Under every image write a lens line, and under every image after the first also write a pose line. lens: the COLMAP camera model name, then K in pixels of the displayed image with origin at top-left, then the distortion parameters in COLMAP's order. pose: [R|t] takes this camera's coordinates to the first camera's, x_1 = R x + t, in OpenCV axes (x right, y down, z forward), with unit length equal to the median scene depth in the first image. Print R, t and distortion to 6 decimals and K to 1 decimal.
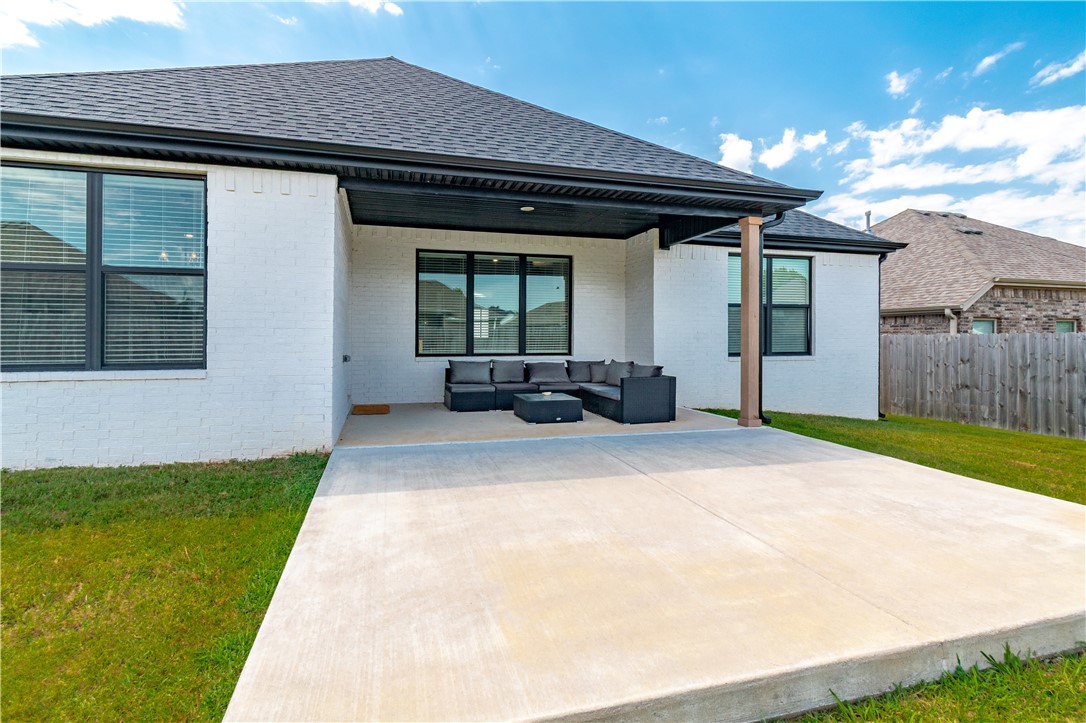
lens RADIAL K [[489.9, 0, 540.7], [0, 489.9, 360.8], [0, 0, 1]] dist [0.000453, -0.000320]
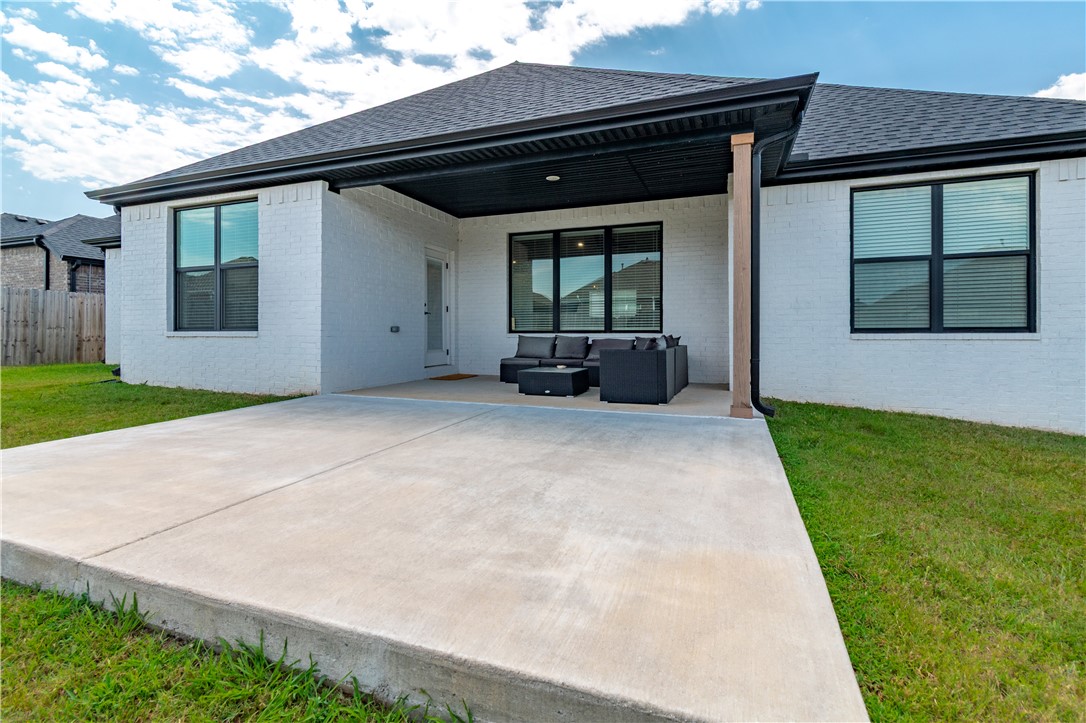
lens RADIAL K [[489.9, 0, 540.7], [0, 489.9, 360.8], [0, 0, 1]] dist [0.000453, -0.000320]
pose [[0.817405, 0.031127, -0.575222, 0.537018], [-0.023736, 0.999511, 0.020356, 0.035802], [0.575574, -0.002986, 0.817744, 0.189272]]
